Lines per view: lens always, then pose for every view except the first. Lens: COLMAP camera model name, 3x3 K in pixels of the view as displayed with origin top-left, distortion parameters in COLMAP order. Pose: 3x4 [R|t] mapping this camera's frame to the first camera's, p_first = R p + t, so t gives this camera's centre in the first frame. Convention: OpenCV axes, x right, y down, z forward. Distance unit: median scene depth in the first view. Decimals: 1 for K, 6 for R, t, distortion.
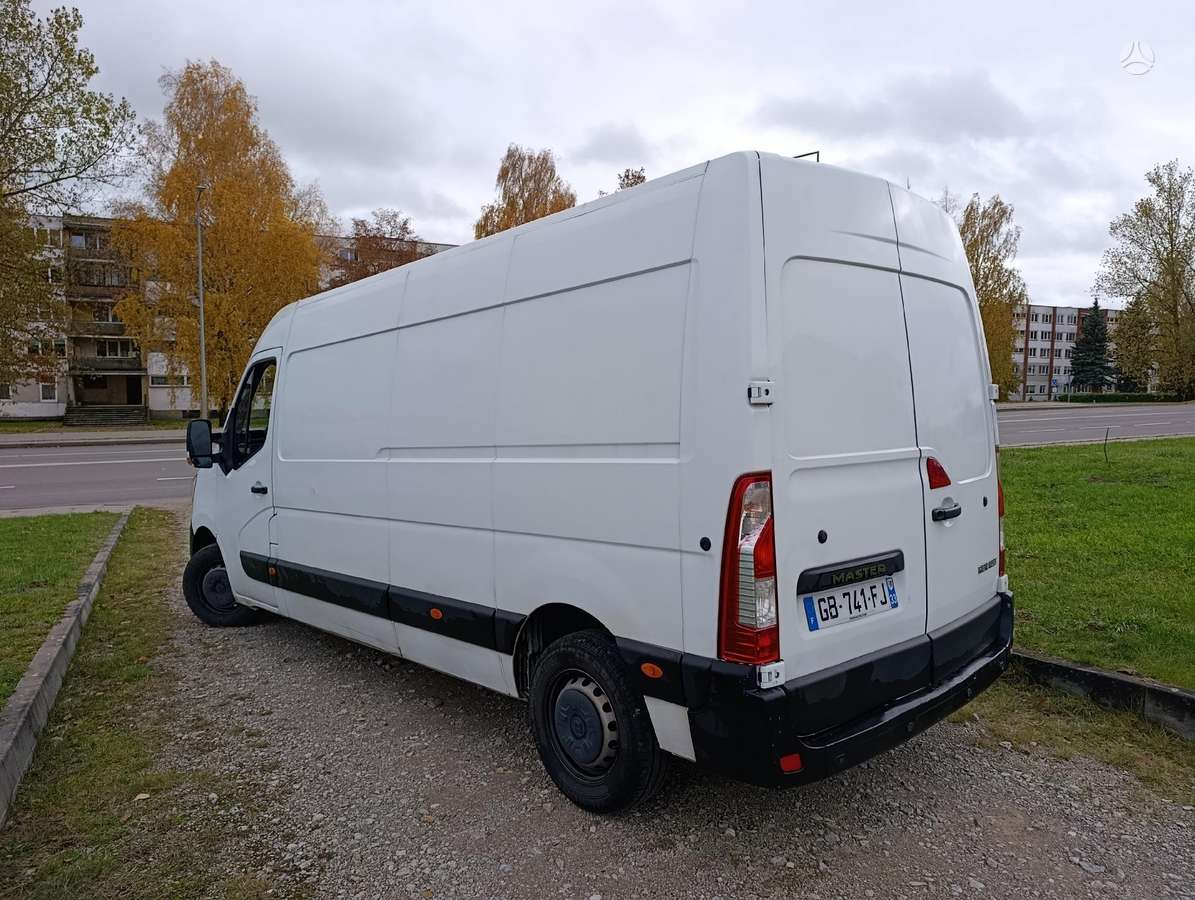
lens RADIAL K [[827.3, 0, 606.9], [0, 827.3, 399.7], [0, 0, 1]] dist [0.038815, -0.052154]
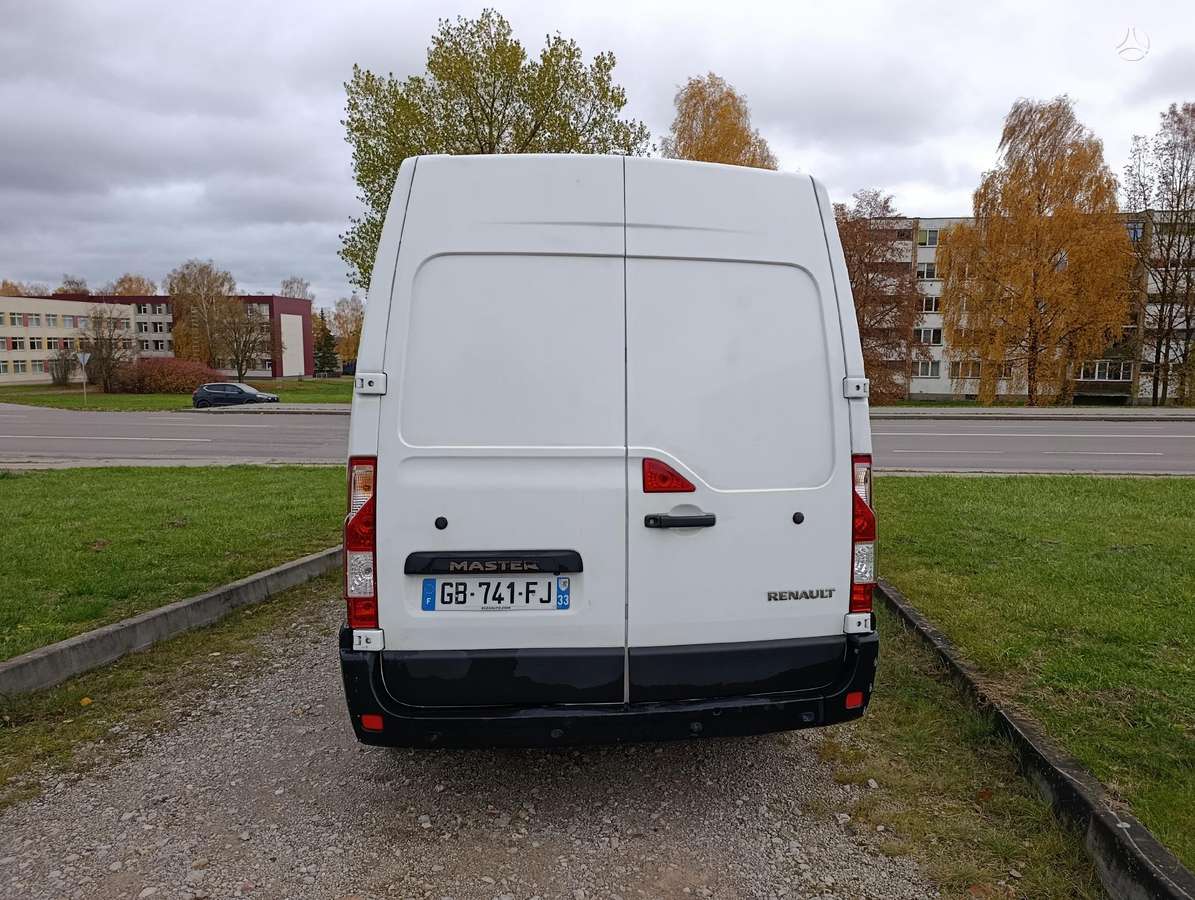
lens RADIAL K [[827.3, 0, 606.9], [0, 827.3, 399.7], [0, 0, 1]] dist [0.038815, -0.052154]
pose [[0.811868, 0.028544, -0.583143, 0.940124], [-0.016435, 0.999526, 0.026043, -0.018848], [0.583610, -0.011560, 0.811952, 0.251627]]
